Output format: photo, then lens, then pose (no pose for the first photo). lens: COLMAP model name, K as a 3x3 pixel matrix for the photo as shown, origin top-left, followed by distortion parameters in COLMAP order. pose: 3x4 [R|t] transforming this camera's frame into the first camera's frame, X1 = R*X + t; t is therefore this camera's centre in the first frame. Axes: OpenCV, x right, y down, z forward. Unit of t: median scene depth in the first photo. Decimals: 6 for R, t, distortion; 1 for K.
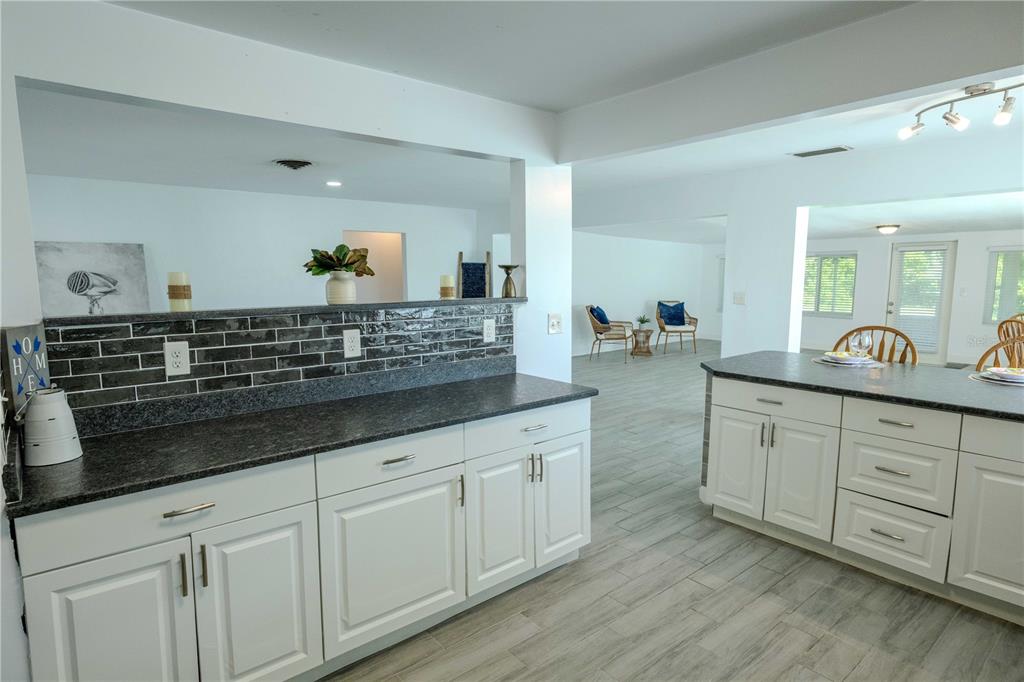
lens RADIAL K [[564.4, 0, 502.2], [0, 564.4, 348.8], [0, 0, 1]] dist [0.000125, -0.000706]
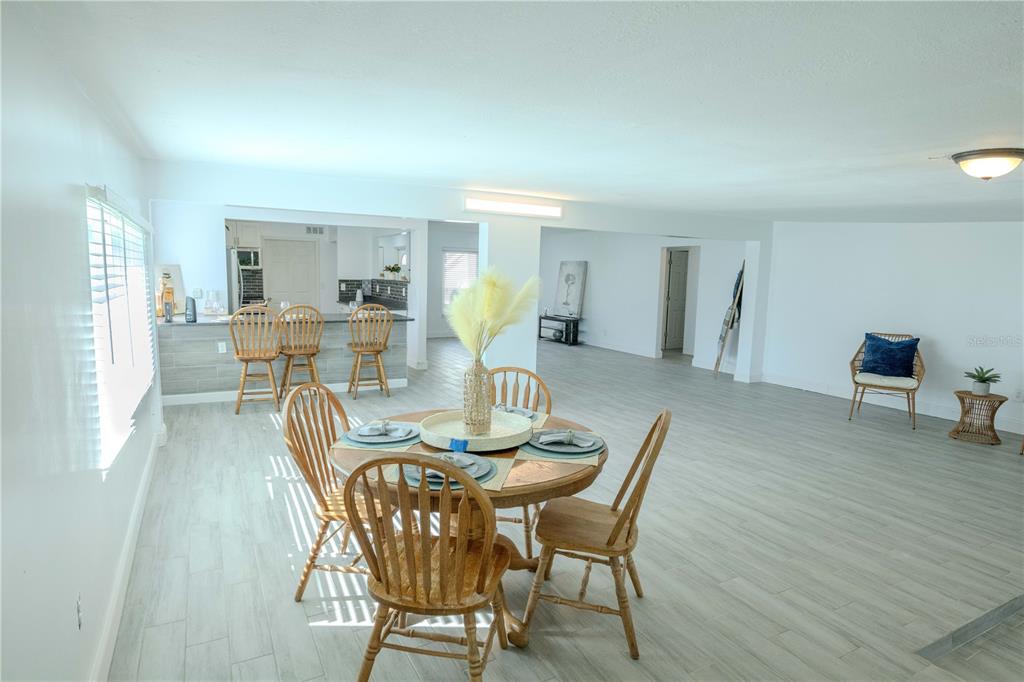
lens RADIAL K [[564.4, 0, 502.2], [0, 564.4, 348.8], [0, 0, 1]] dist [0.000125, -0.000706]
pose [[-0.192807, 0.133591, -0.972100, 1.043119], [-0.151306, 0.974792, 0.163971, -0.114981], [0.969501, 0.178699, -0.167734, 0.780132]]
